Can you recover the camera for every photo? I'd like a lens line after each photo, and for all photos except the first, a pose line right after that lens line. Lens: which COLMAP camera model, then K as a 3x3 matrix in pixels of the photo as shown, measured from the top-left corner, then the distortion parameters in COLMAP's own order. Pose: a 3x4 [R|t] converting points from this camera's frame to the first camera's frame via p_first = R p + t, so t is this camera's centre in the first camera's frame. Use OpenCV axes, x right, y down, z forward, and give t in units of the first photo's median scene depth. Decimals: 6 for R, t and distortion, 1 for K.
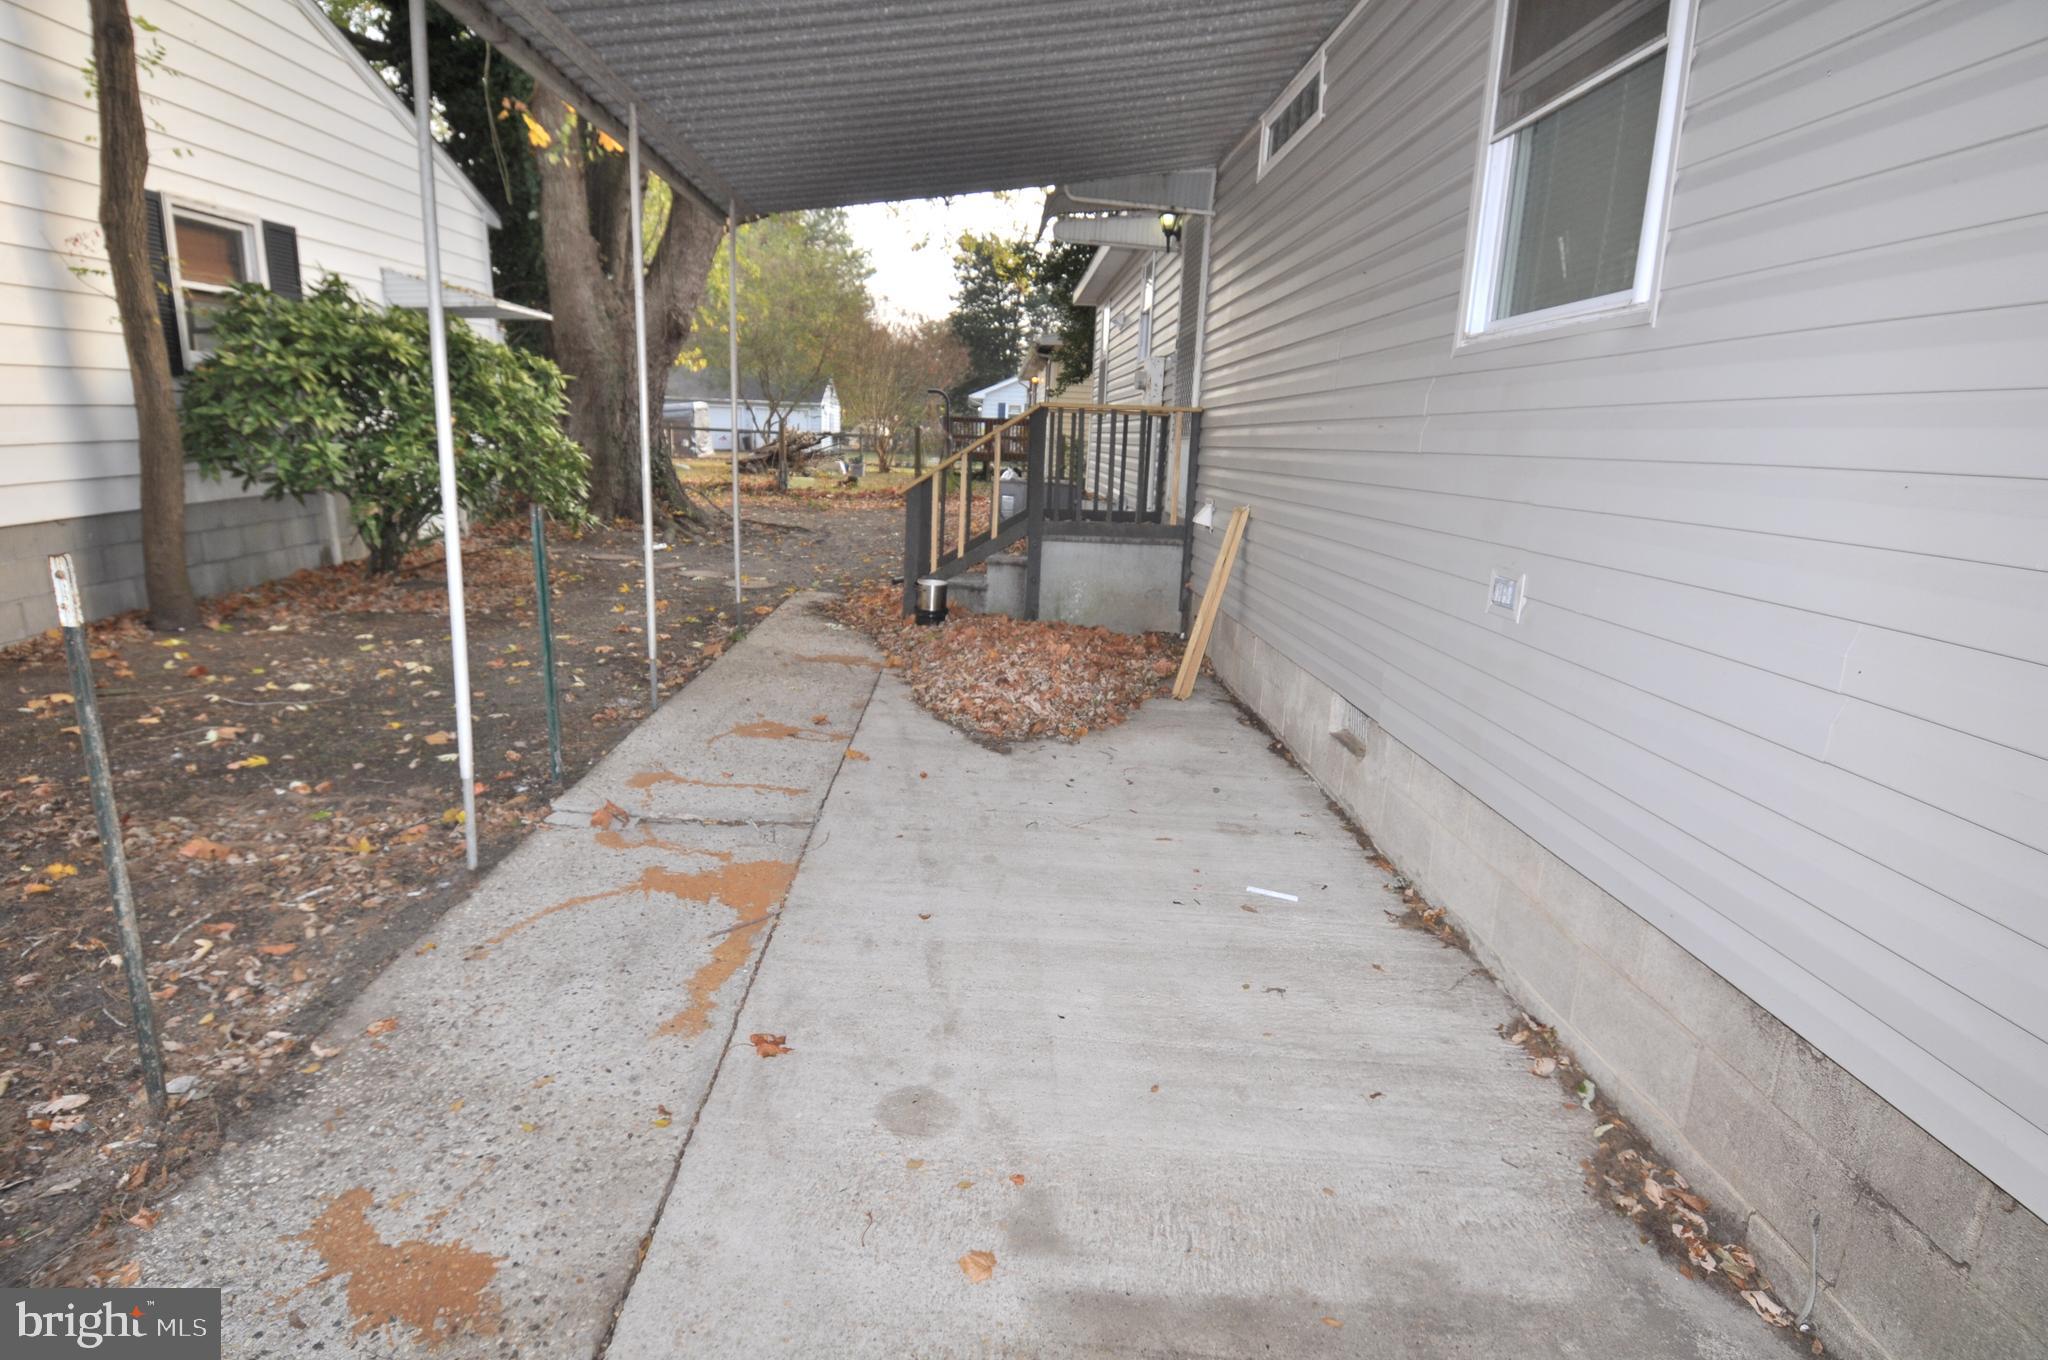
lens RADIAL K [[1058.9, 0, 1008.8], [0, 1058.9, 676.5], [0, 0, 1]] dist [0.050307, -0.054717]
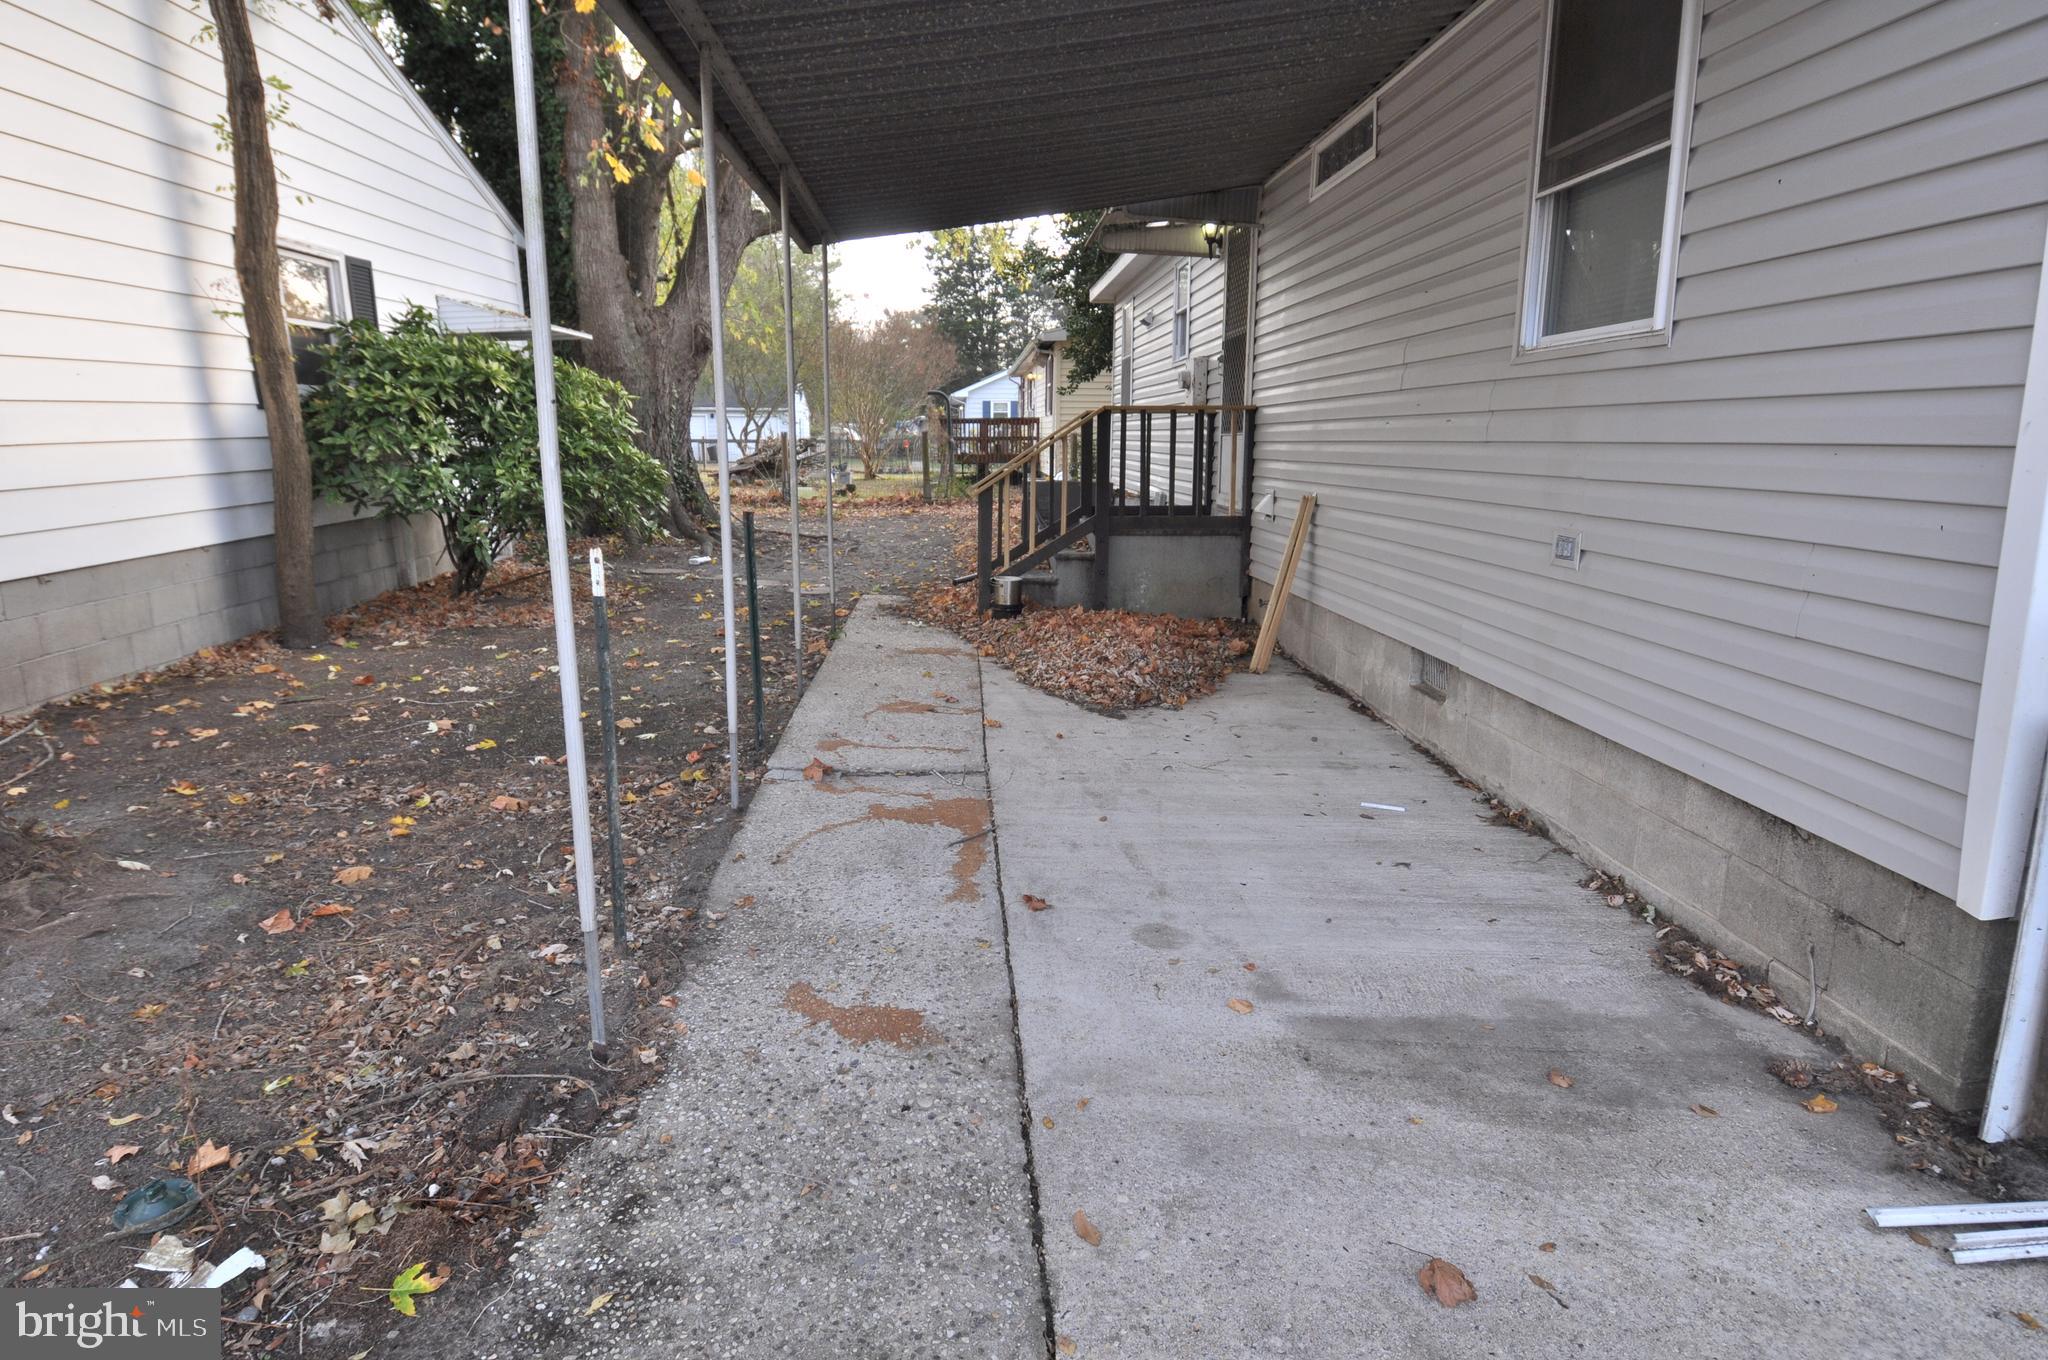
lens RADIAL K [[1162.3, 0, 1008.8], [0, 1162.3, 672.8], [0, 0, 1]] dist [0.060417, -0.067029]
pose [[0.999126, -0.038905, 0.015301, -0.115170], [0.039225, 0.999006, -0.021163, 0.037269], [-0.014463, 0.021745, 0.999659, -0.198087]]
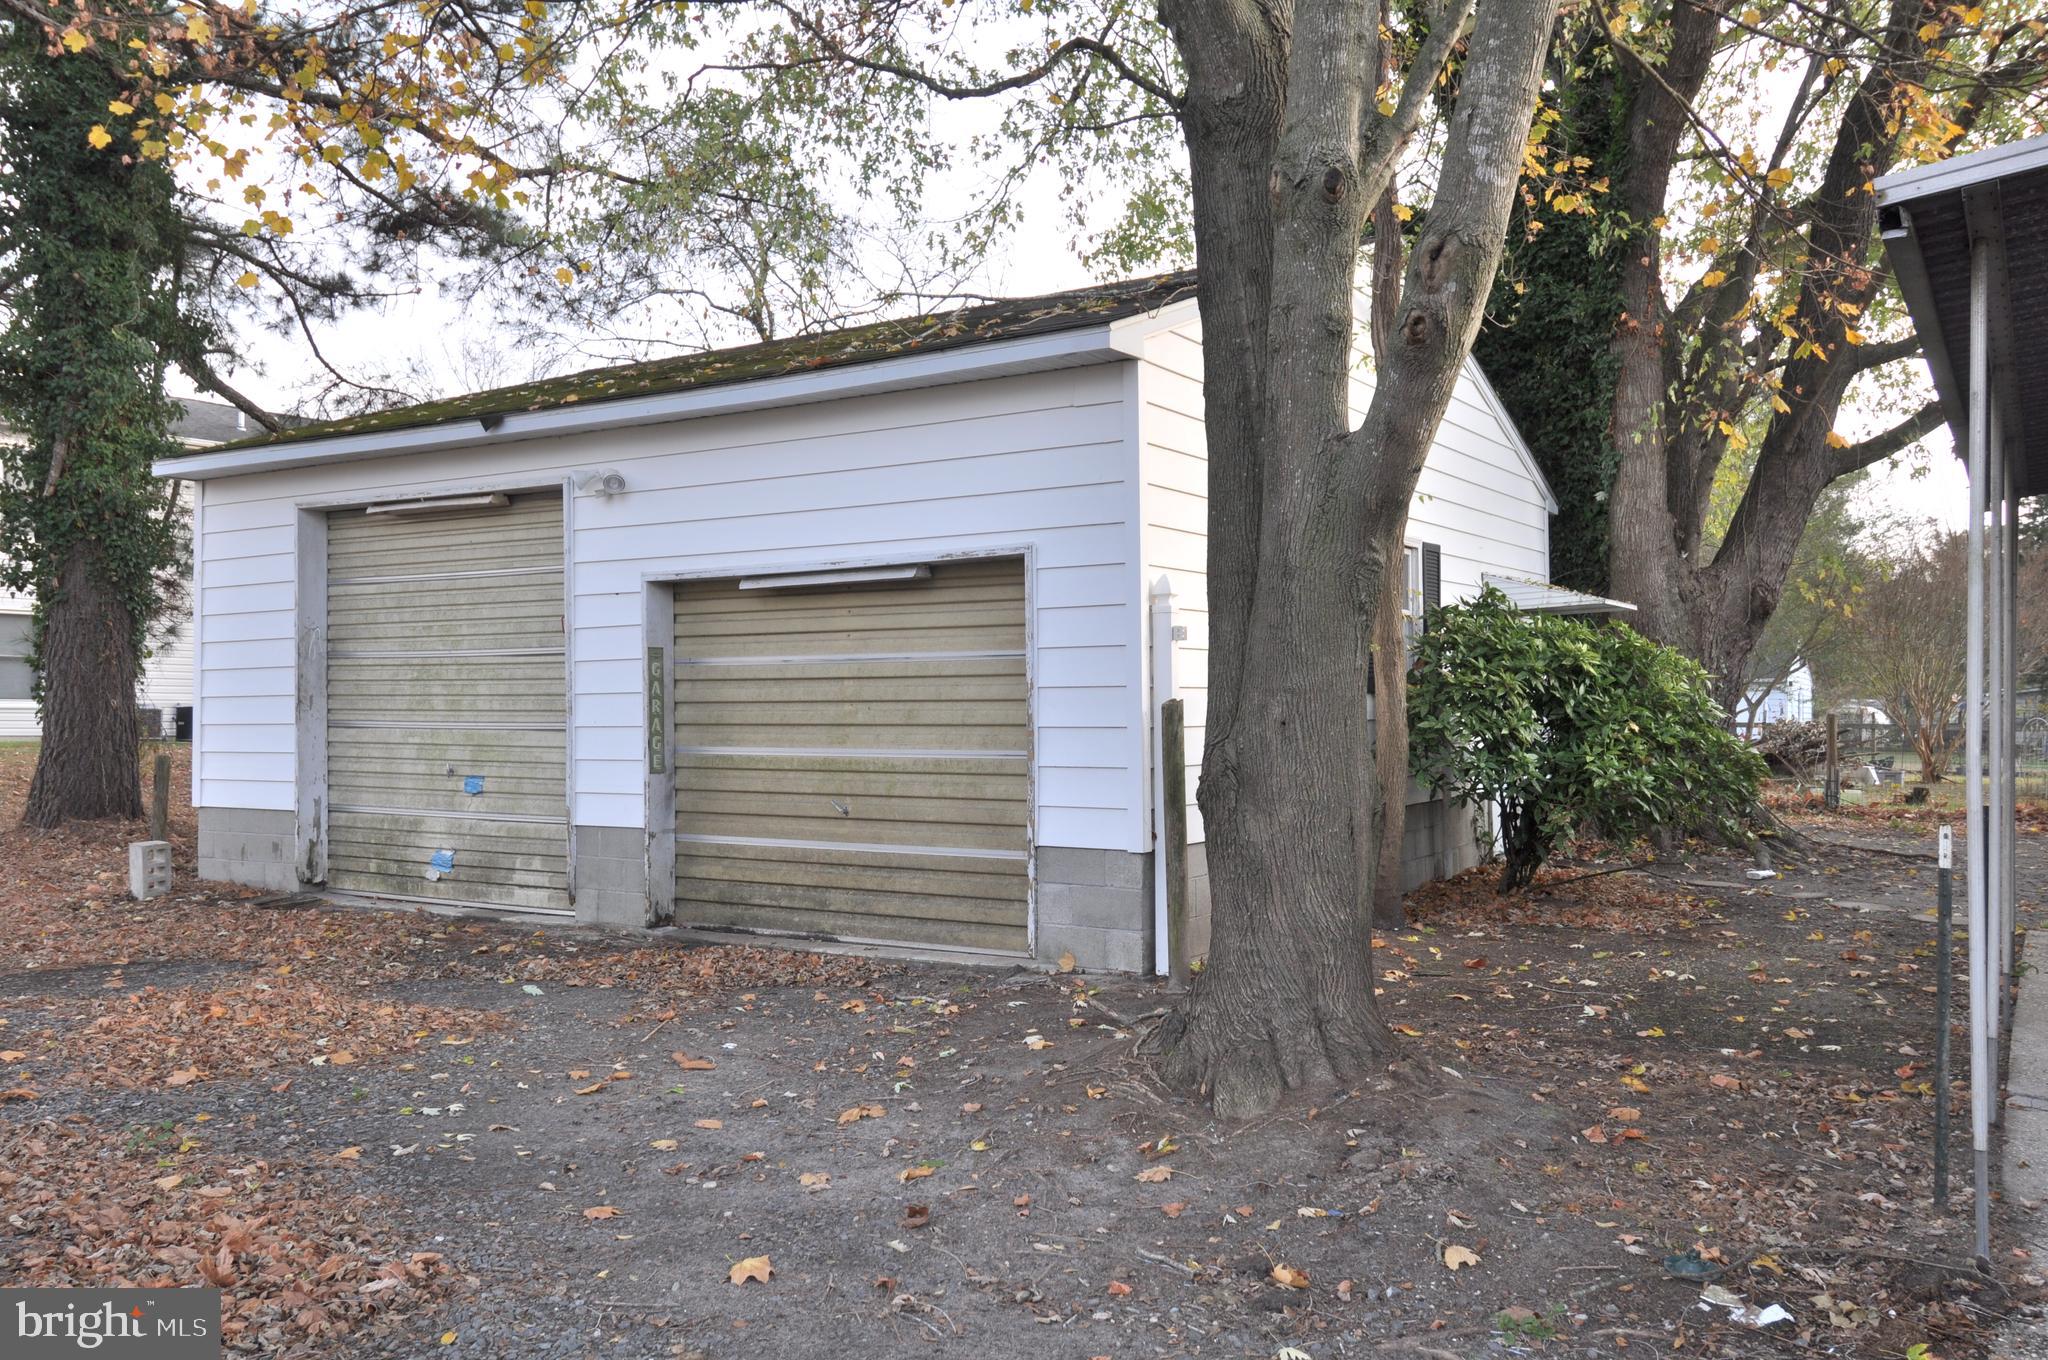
lens RADIAL K [[1623.0, 0, 1019.5], [0, 1623.0, 676.1], [0, 0, 1]] dist [0.073882, -0.079353]
pose [[0.836561, -0.039970, -0.546414, -0.221954], [-0.099766, 0.969547, -0.223664, 0.122960], [0.538714, 0.241622, 0.807097, -0.615172]]
